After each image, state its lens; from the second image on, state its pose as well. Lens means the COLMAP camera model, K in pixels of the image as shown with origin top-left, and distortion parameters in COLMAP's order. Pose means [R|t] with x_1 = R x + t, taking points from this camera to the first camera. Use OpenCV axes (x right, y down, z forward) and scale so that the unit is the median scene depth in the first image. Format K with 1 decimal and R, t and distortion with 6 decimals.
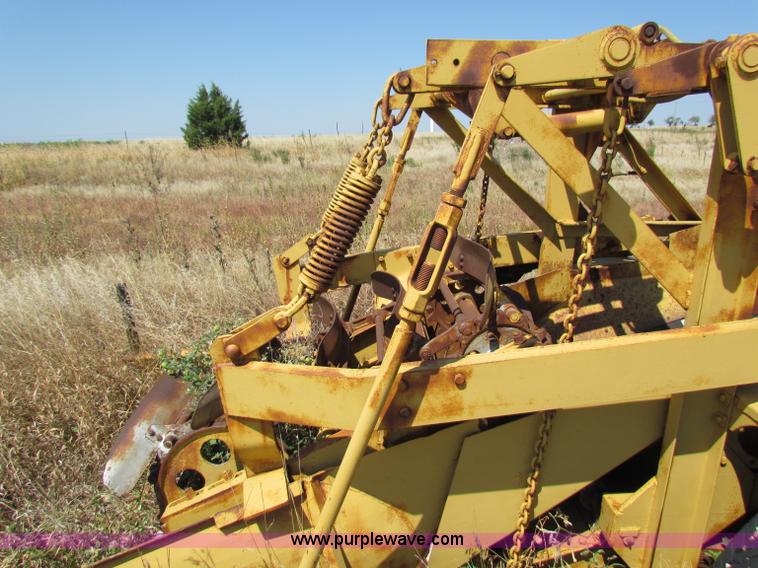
lens RADIAL K [[600.6, 0, 382.3], [0, 600.6, 307.5], [0, 0, 1]] dist [-0.000171, 0.009566]
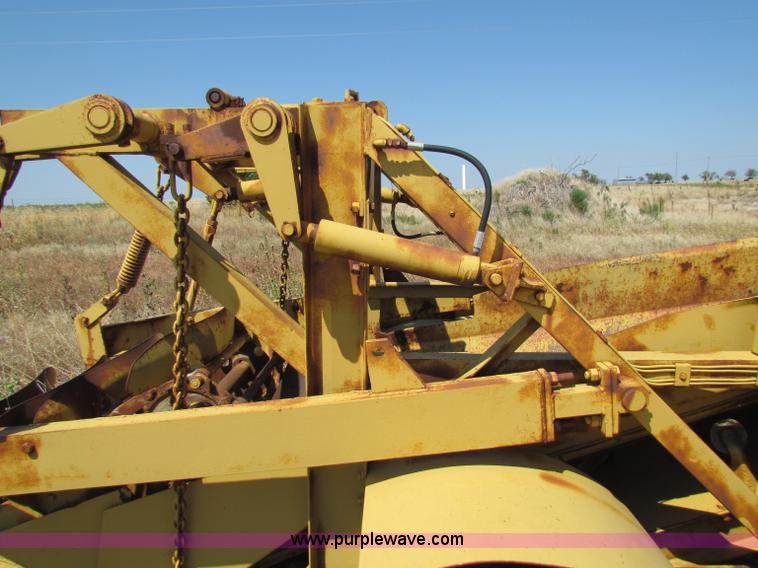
lens RADIAL K [[600.6, 0, 382.3], [0, 600.6, 307.5], [0, 0, 1]] dist [-0.000171, 0.009566]
pose [[0.994771, 0.006919, -0.101899, 0.440217], [-0.016152, 0.995805, -0.090061, -0.015880], [0.100849, 0.091236, 0.990710, 0.042661]]
